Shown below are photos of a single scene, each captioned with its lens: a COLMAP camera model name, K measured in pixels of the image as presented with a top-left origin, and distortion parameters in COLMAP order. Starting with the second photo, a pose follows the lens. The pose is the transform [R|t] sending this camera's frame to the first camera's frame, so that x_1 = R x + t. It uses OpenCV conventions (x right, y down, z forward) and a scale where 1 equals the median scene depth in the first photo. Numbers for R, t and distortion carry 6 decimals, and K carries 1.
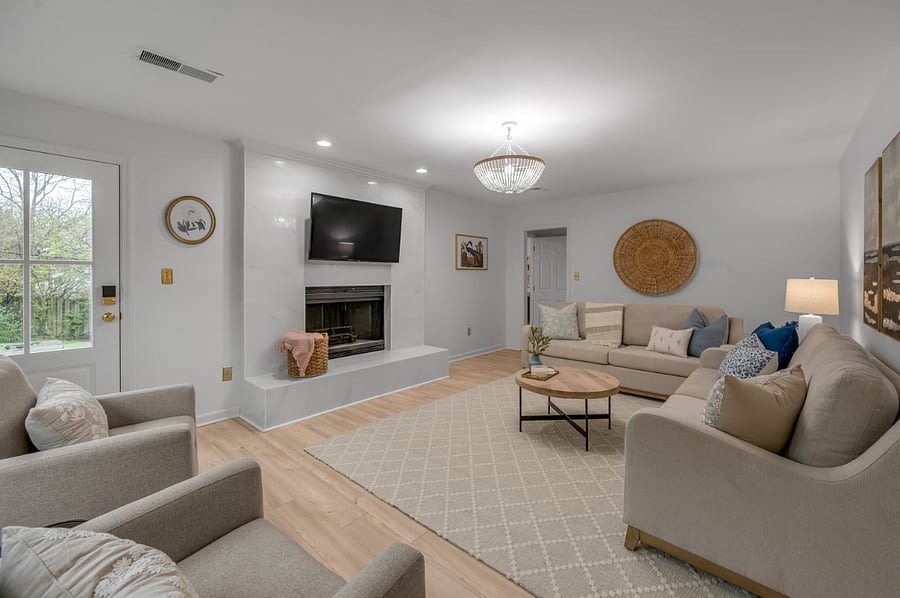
lens RADIAL K [[376.0, 0, 458.5], [0, 376.0, 275.2], [0, 0, 1]] dist [-0.003021, -0.000750]
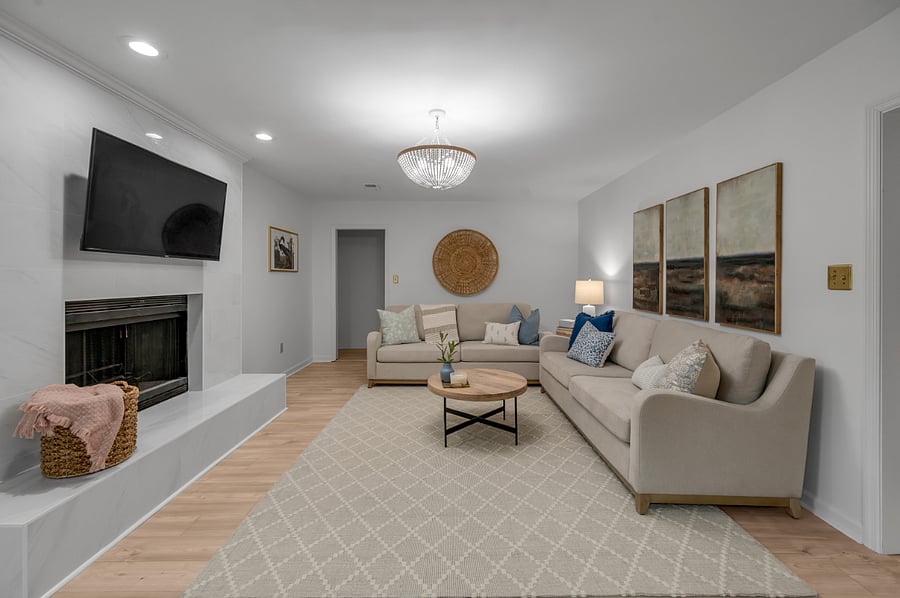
lens RADIAL K [[366.5, 0, 458.1], [0, 366.5, 278.4], [0, 0, 1]] dist [-0.006328, 0.000706]
pose [[0.747328, -0.003121, 0.664448, -0.316785], [0.001774, 0.999995, 0.002701, -0.002669], [-0.664453, -0.000840, 0.747330, 0.233275]]
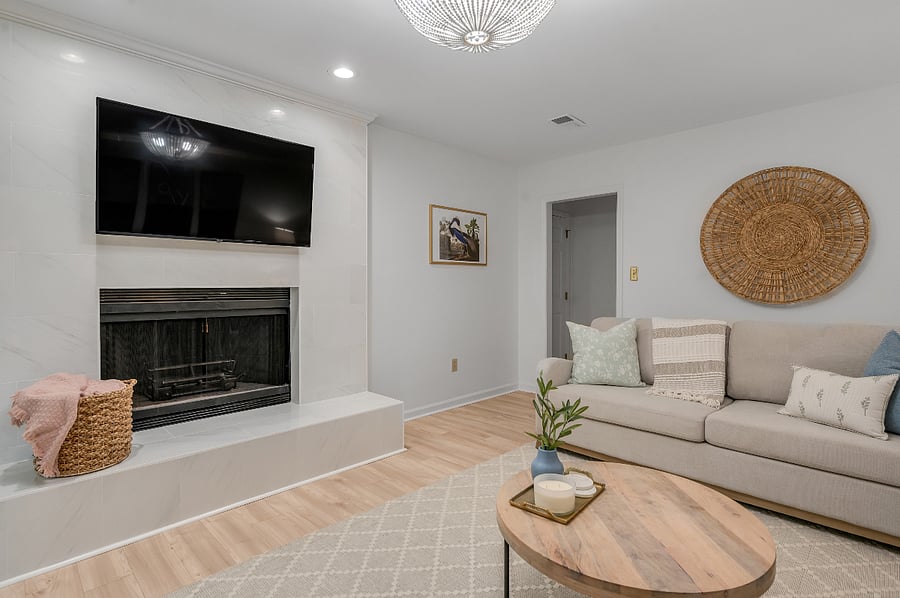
lens RADIAL K [[448.0, 0, 452.3], [0, 448.0, 290.4], [0, 0, 1]] dist [-0.003423, -0.000723]
pose [[0.997948, -0.003602, -0.063932, 0.106481], [0.004550, 0.999882, 0.014689, 0.025299], [0.063871, -0.014950, 0.997846, 0.404341]]
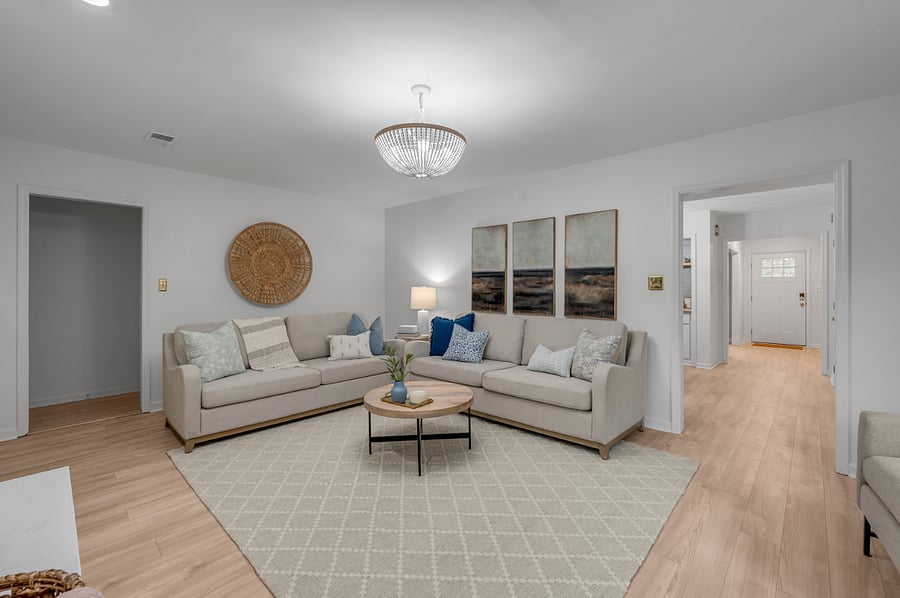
lens RADIAL K [[376.0, 0, 451.3], [0, 376.0, 287.8], [0, 0, 1]] dist [-0.003021, -0.000750]
pose [[0.039206, -0.003989, 0.999223, -0.490779], [-0.000817, 0.999992, 0.004024, 0.006271], [-0.999231, -0.000974, 0.039202, 0.692134]]
